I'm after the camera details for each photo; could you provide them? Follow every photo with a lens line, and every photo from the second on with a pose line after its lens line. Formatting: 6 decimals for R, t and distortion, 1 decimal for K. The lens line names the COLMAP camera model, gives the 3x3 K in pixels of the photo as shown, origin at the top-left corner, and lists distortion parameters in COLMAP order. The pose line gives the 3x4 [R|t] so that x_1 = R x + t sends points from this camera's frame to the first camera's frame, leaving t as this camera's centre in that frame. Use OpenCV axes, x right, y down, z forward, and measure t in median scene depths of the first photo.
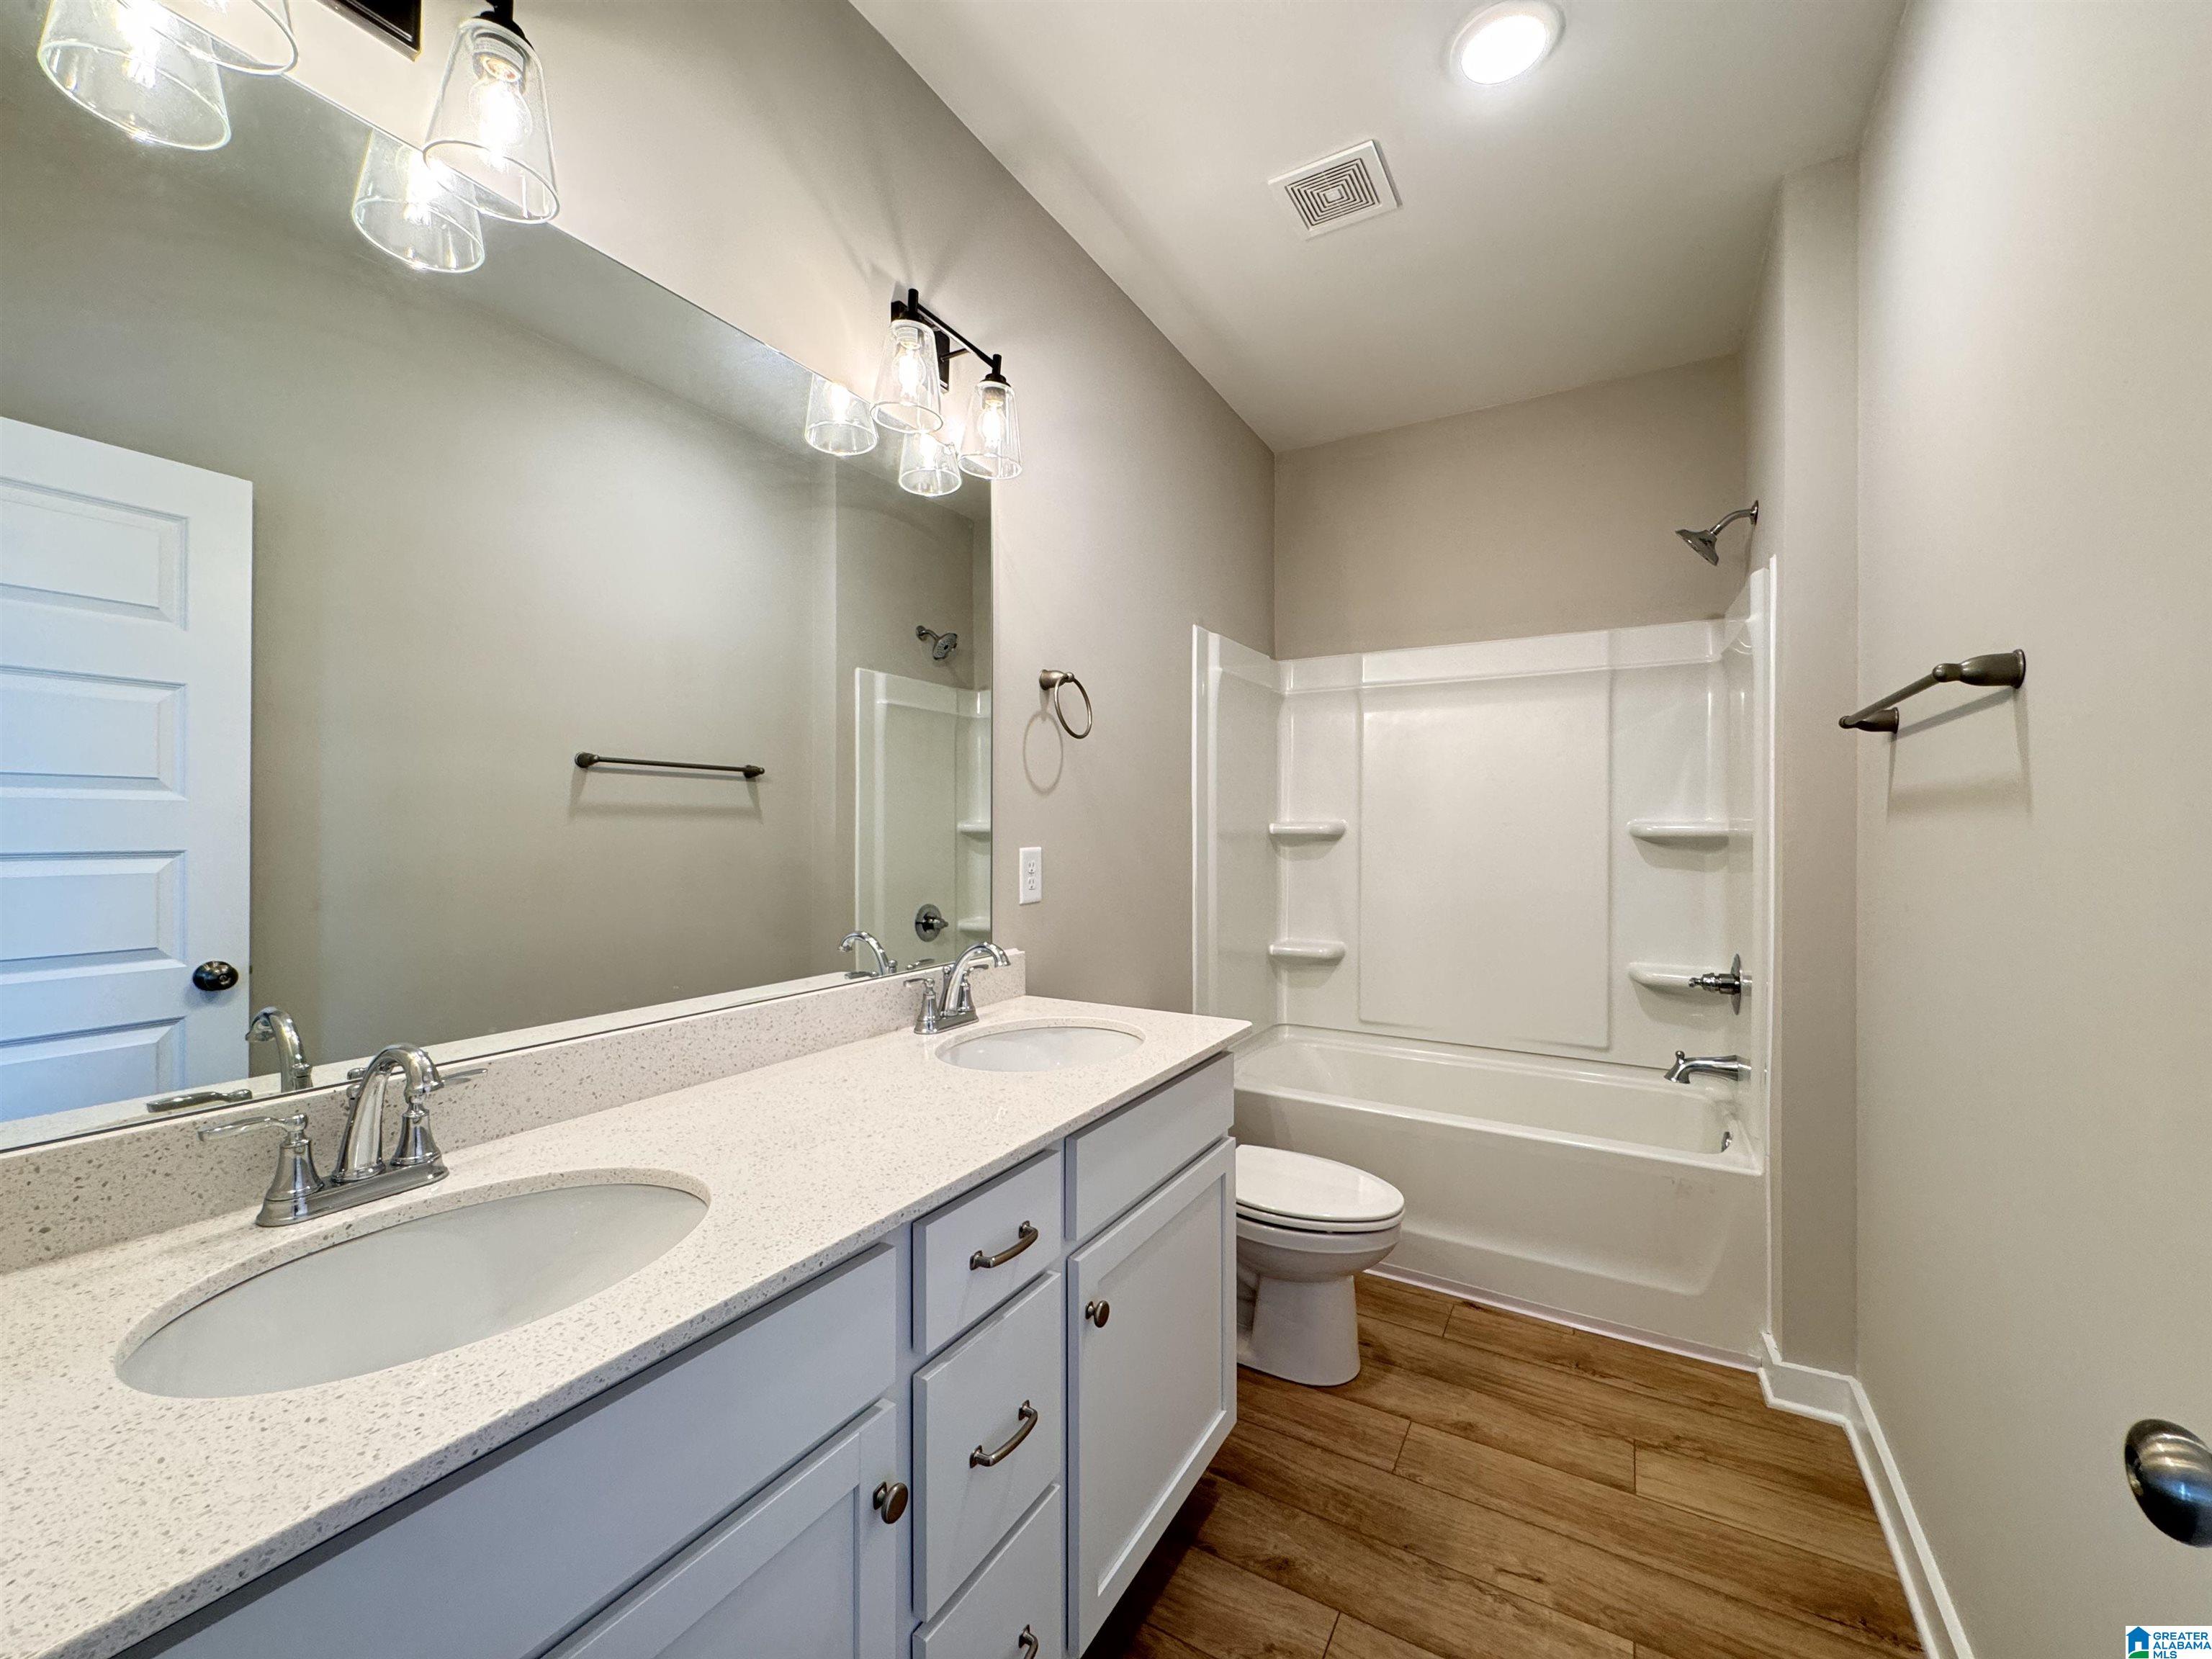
lens RADIAL K [[884.4, 0, 1110.2], [0, 884.4, 828.9], [0, 0, 1]] dist [0.003170, 0.001169]
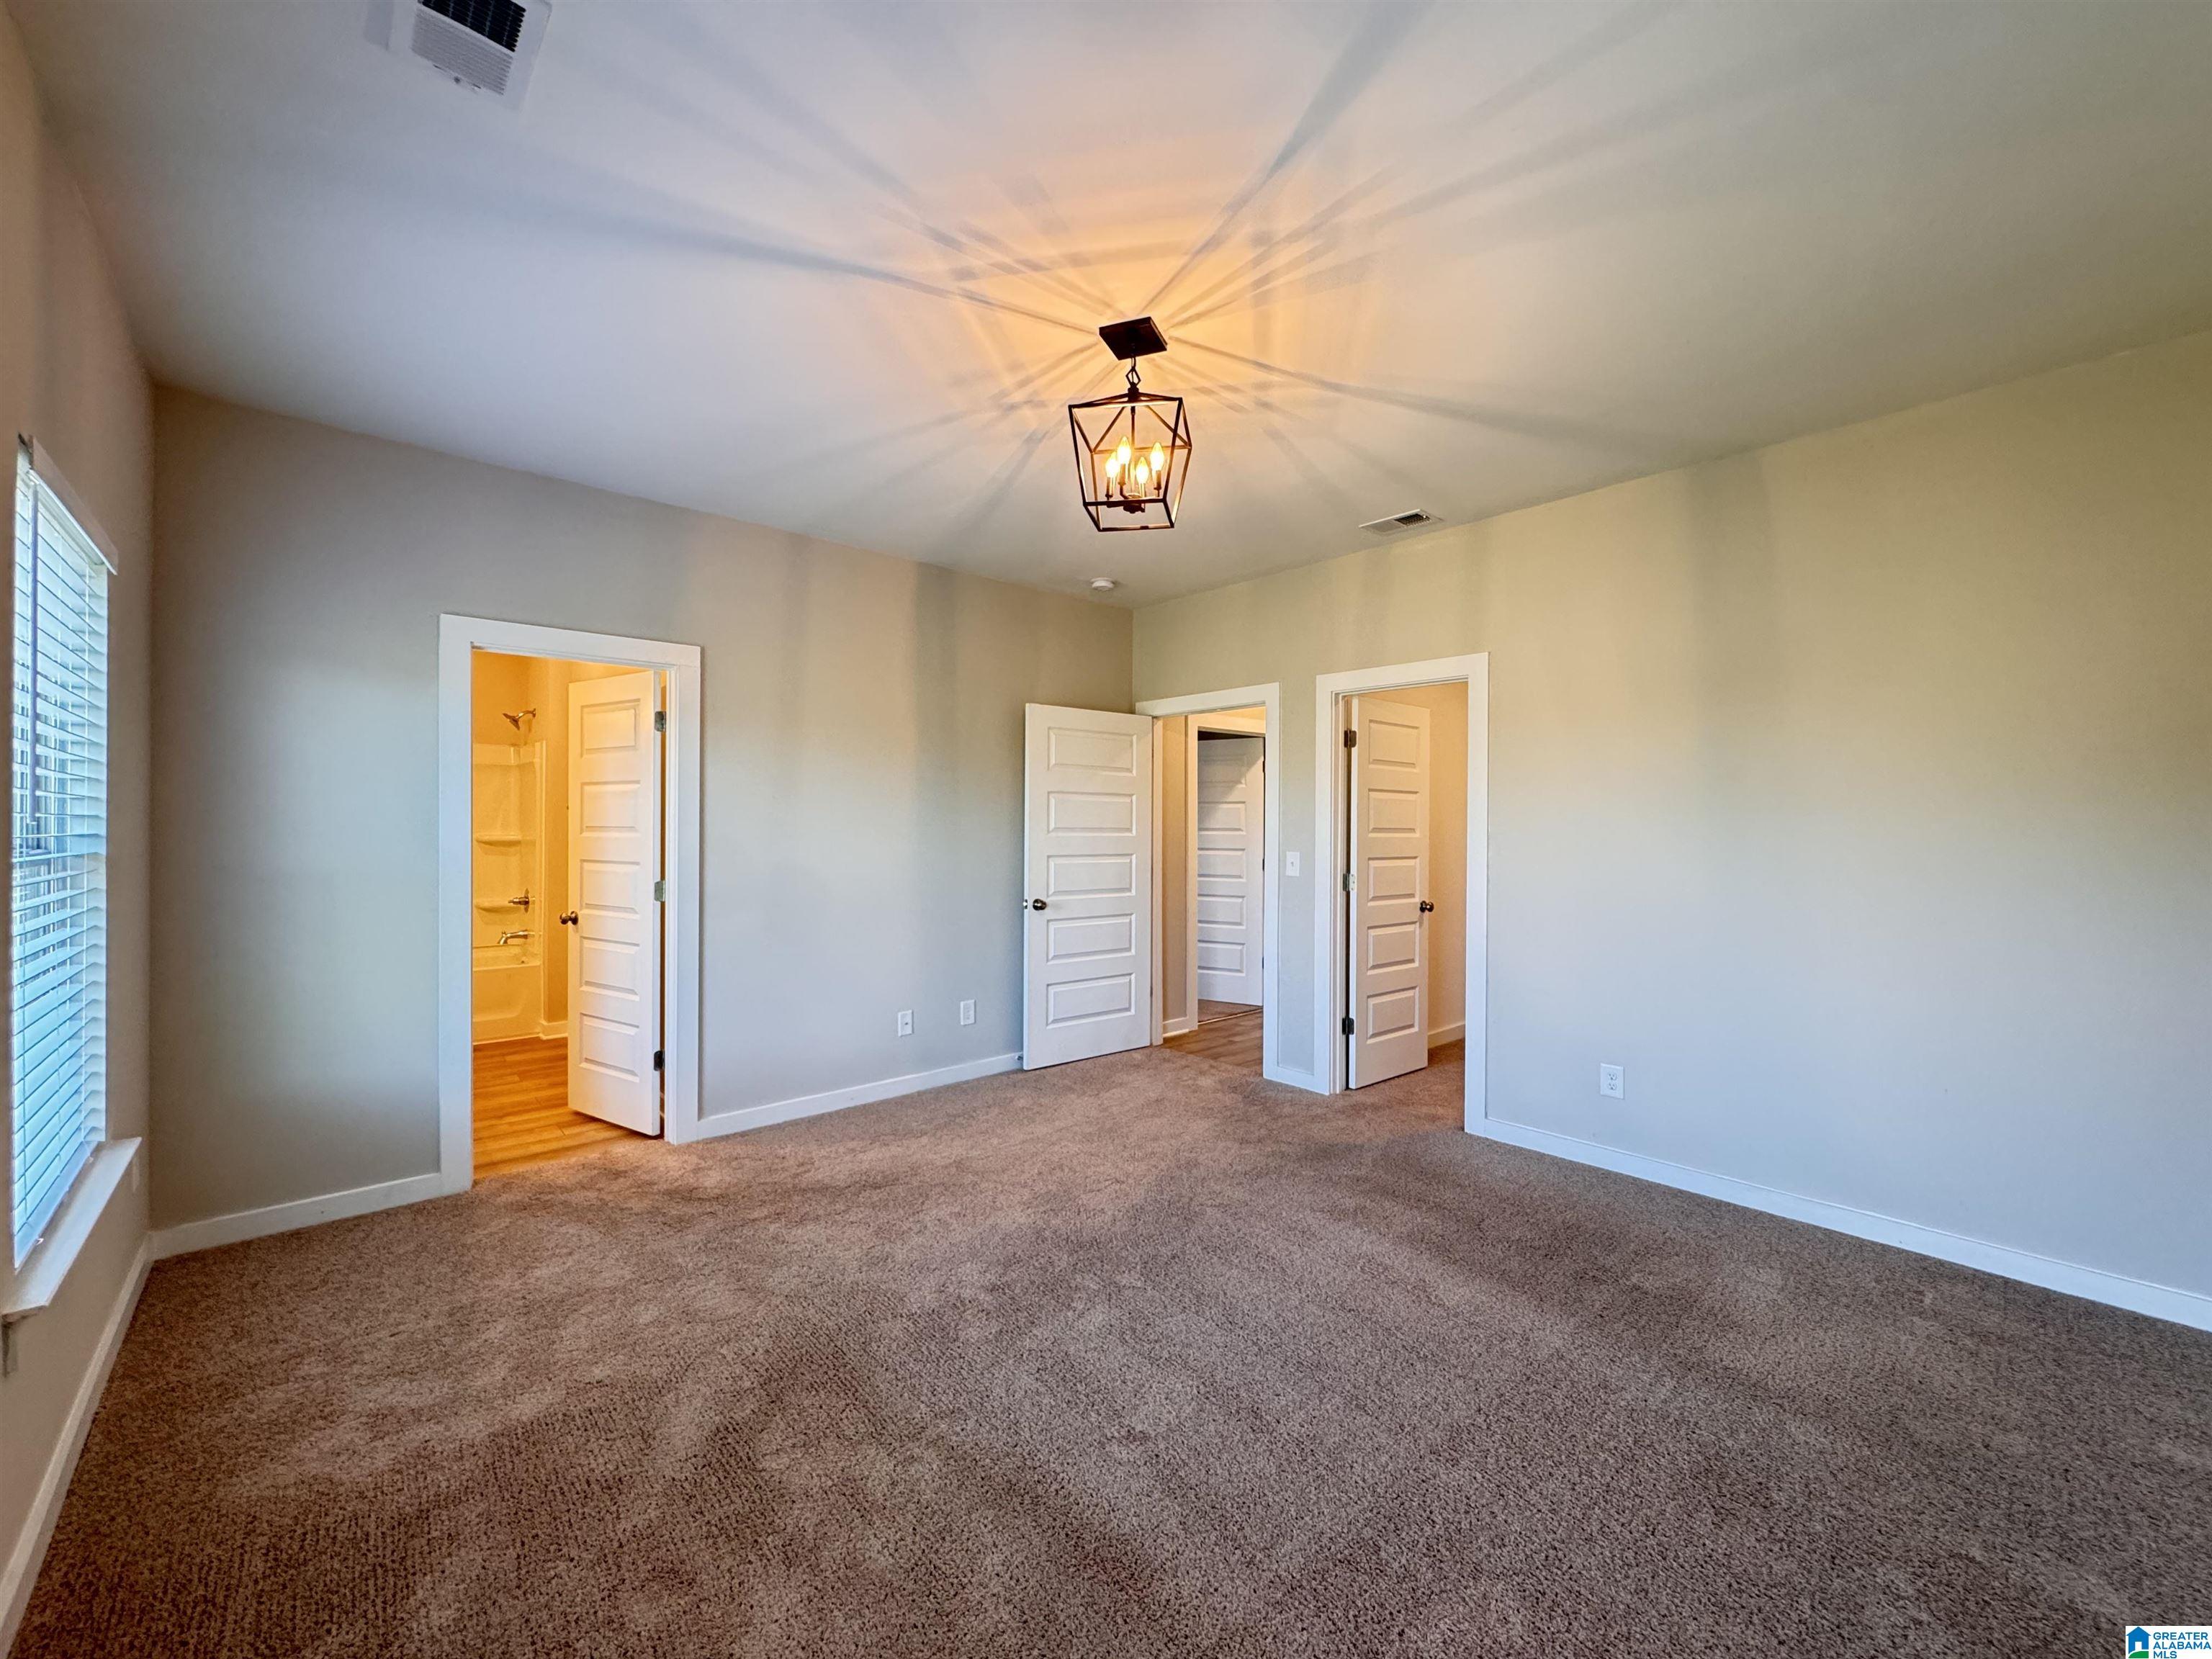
lens RADIAL K [[884.4, 0, 1112.9], [0, 884.4, 840.9], [0, 0, 1]] dist [0.003170, 0.001169]
pose [[0.311891, -0.002664, 0.950114, -1.132051], [0.004284, 0.999990, 0.001397, 0.012656], [-0.950108, 0.003635, 0.311899, -1.325105]]
